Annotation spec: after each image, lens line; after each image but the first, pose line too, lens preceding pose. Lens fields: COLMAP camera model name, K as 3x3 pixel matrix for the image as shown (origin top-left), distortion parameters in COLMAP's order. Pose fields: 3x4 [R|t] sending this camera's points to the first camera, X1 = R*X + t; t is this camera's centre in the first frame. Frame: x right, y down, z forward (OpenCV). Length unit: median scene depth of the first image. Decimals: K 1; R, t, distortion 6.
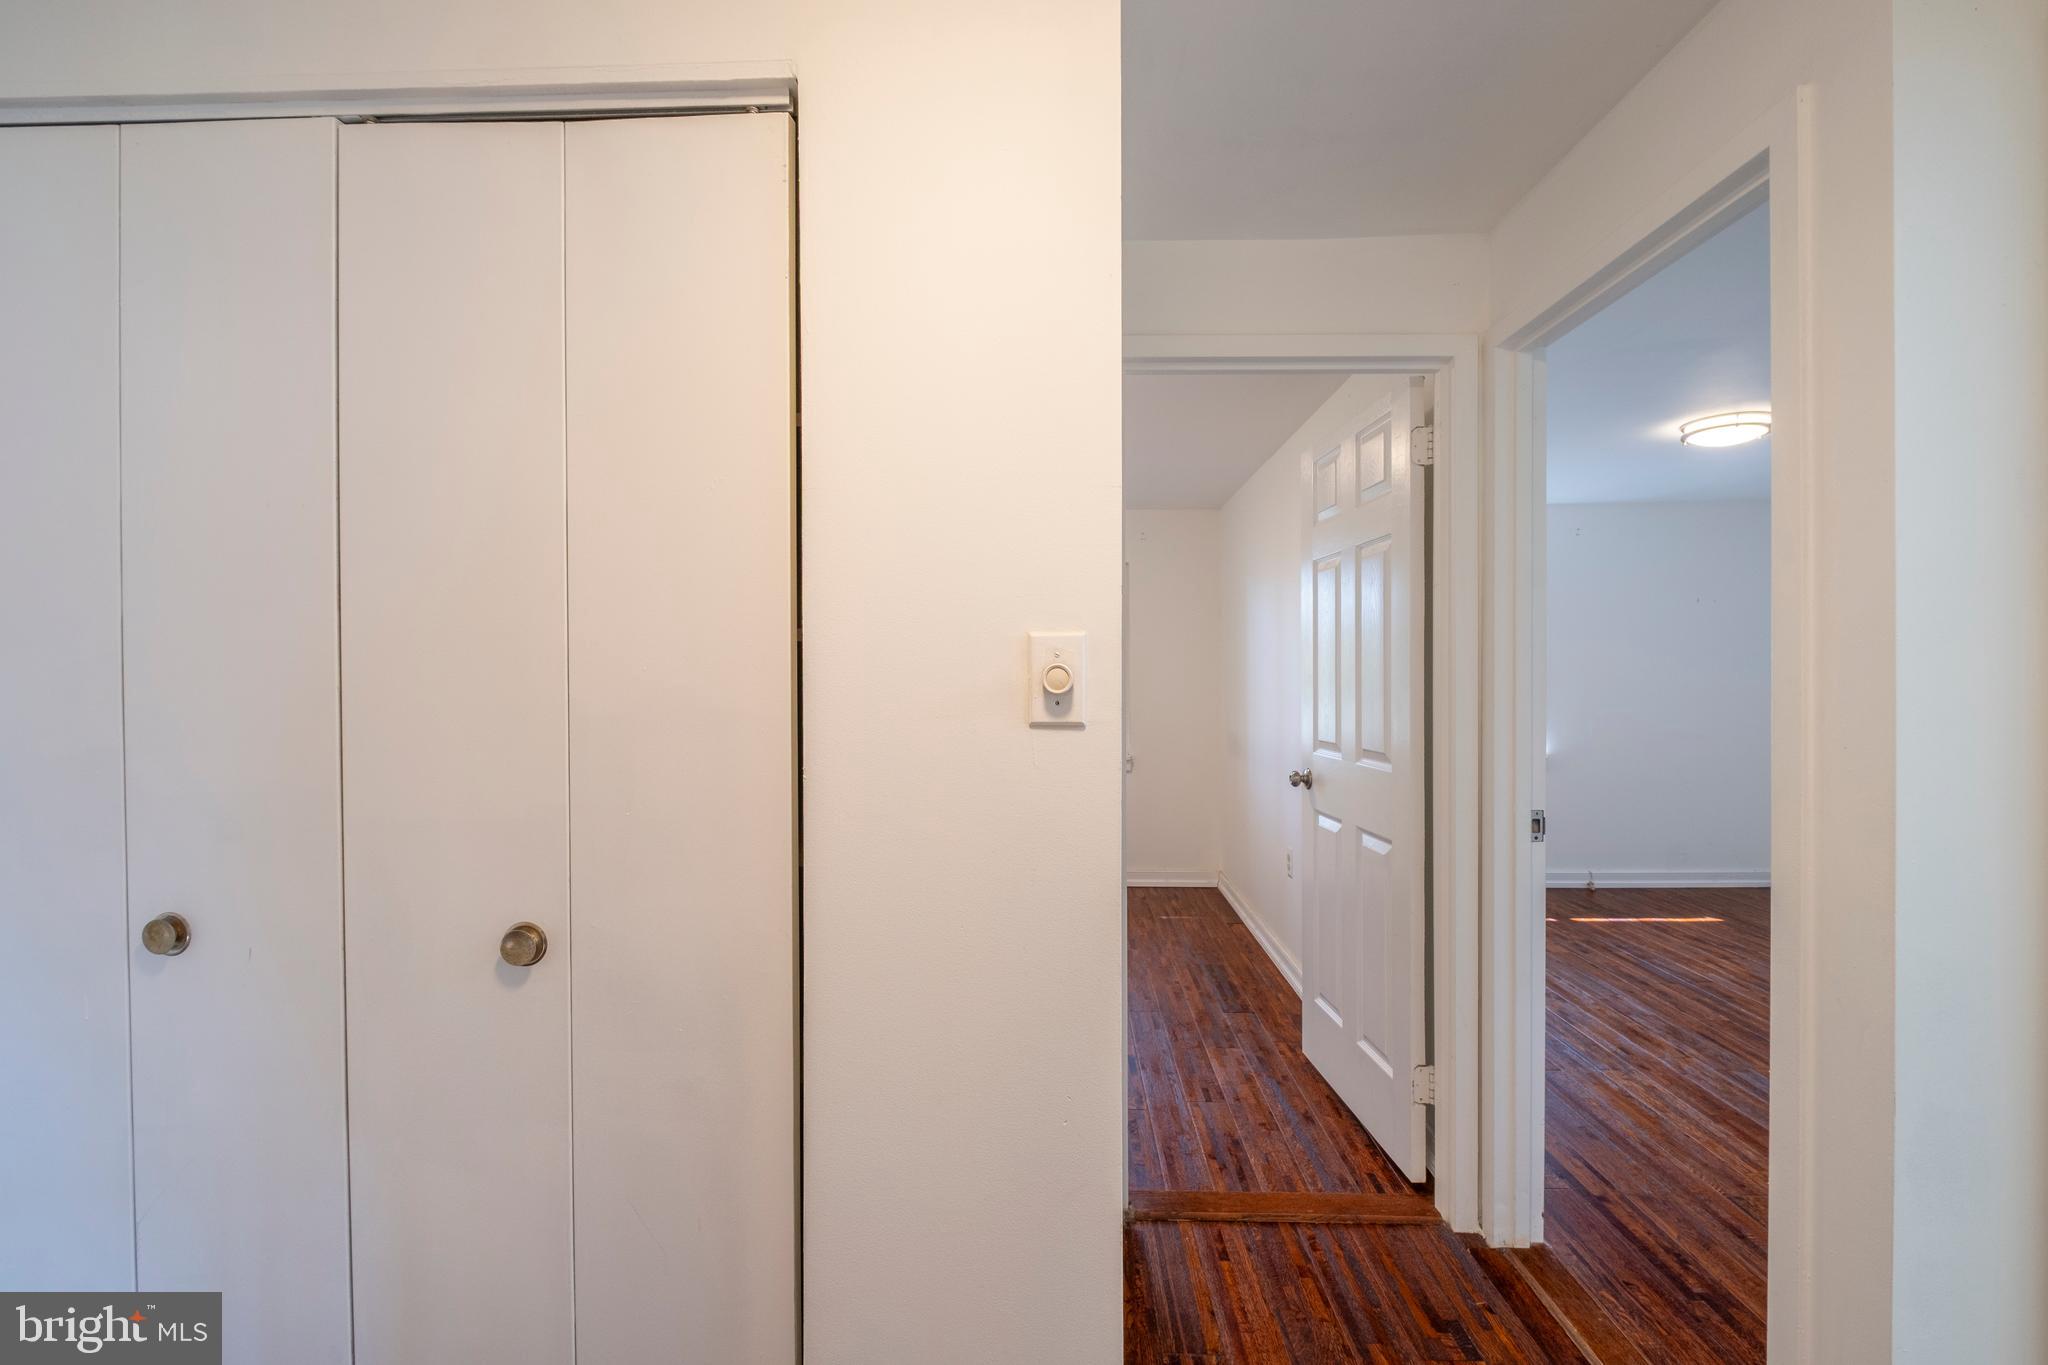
lens RADIAL K [[894.7, 0, 1025.1], [0, 894.7, 677.1], [0, 0, 1]] dist [0.000005, -0.000171]
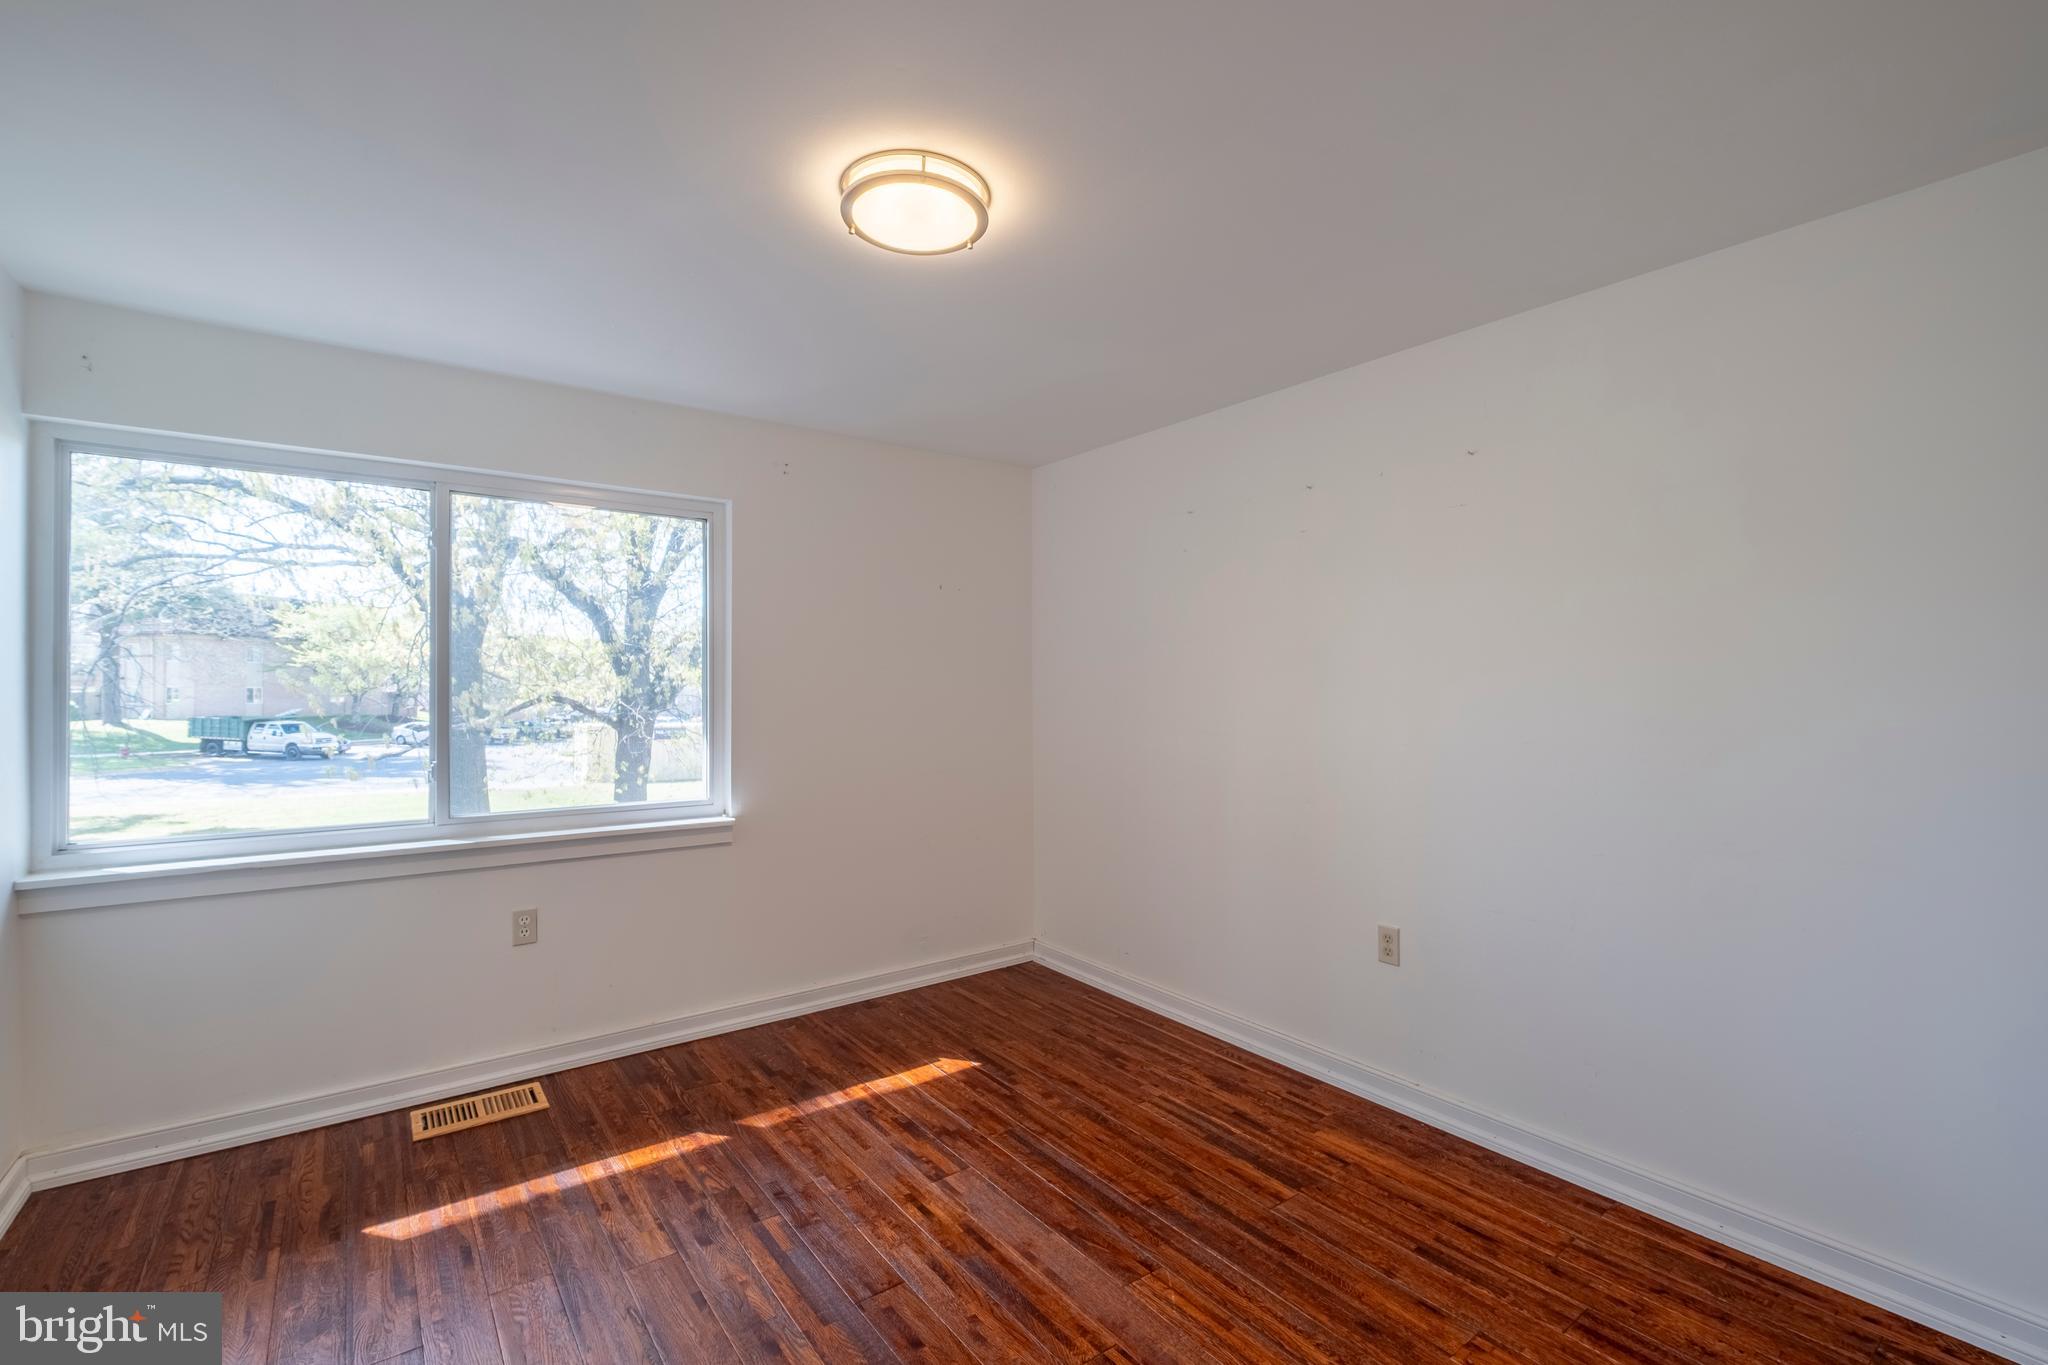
lens RADIAL K [[894.7, 0, 1030.2], [0, 894.7, 687.5], [0, 0, 1]] dist [0.000005, -0.000171]
pose [[0.784317, 0.006601, 0.620325, 0.469565], [-0.001687, 0.999962, -0.008508, 0.003260], [-0.620358, 0.005627, 0.784299, 0.509408]]
